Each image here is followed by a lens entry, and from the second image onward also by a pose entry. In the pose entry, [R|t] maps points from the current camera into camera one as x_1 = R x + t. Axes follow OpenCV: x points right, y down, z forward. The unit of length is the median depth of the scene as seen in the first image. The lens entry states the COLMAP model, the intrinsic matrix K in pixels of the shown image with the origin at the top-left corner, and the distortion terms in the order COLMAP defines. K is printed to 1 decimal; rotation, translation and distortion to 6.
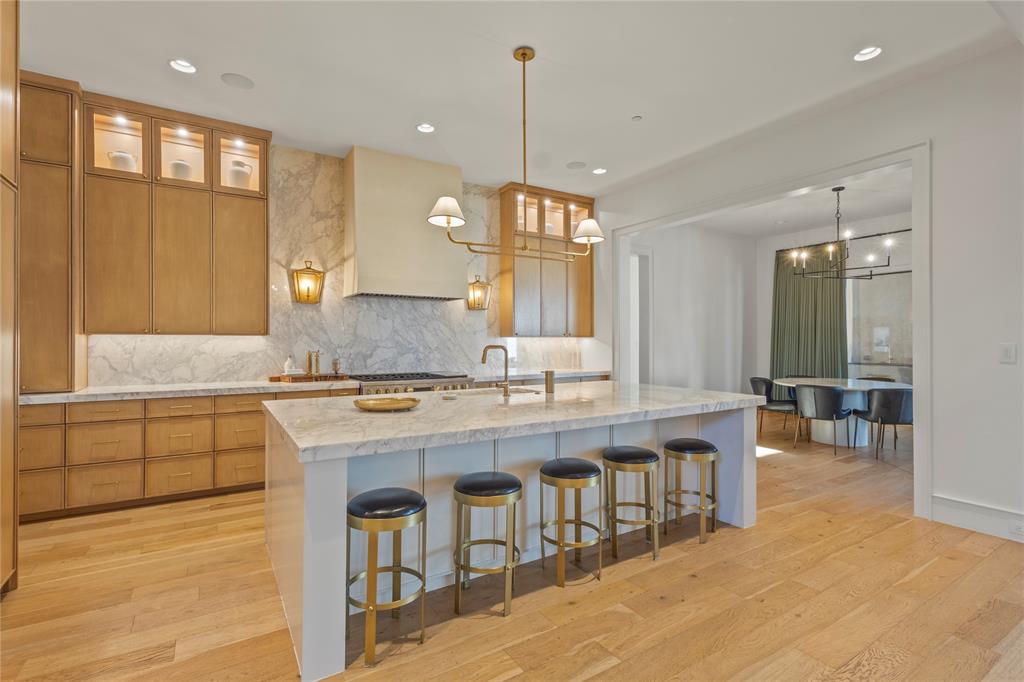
lens RADIAL K [[474.8, 0, 511.7], [0, 474.8, 333.2], [0, 0, 1]] dist [-0.001213, 0.000246]
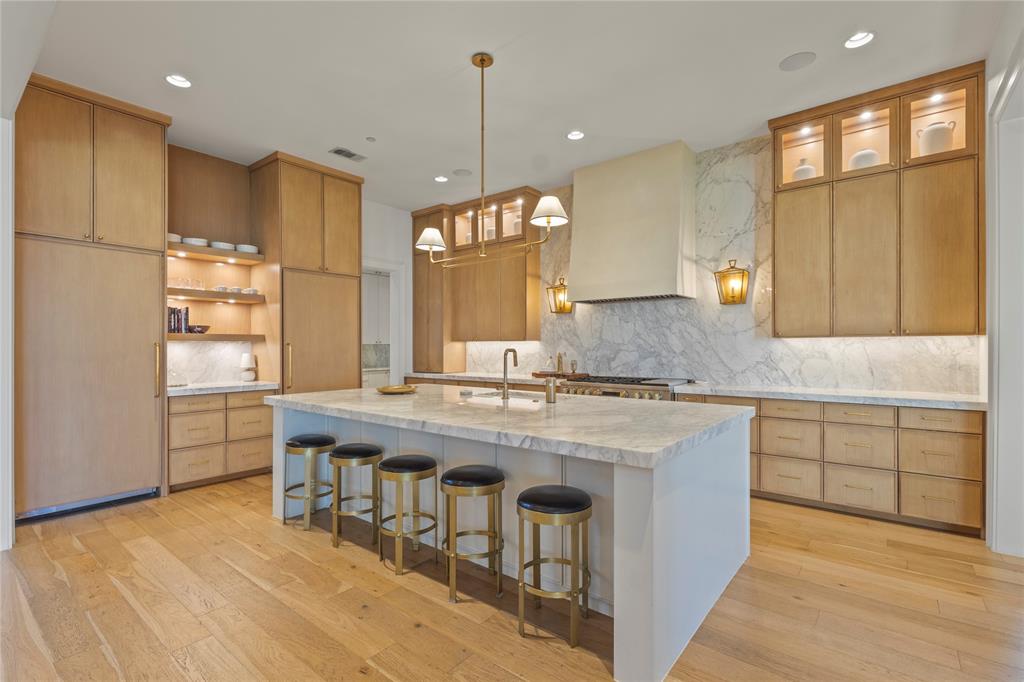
lens RADIAL K [[474.8, 0, 508.0], [0, 474.8, 349.9], [0, 0, 1]] dist [-0.001213, 0.000246]
pose [[0.315338, 0.015213, -0.948858, 0.618455], [0.029261, 0.999240, 0.025746, -0.005594], [0.948528, -0.035883, 0.314653, 0.443929]]
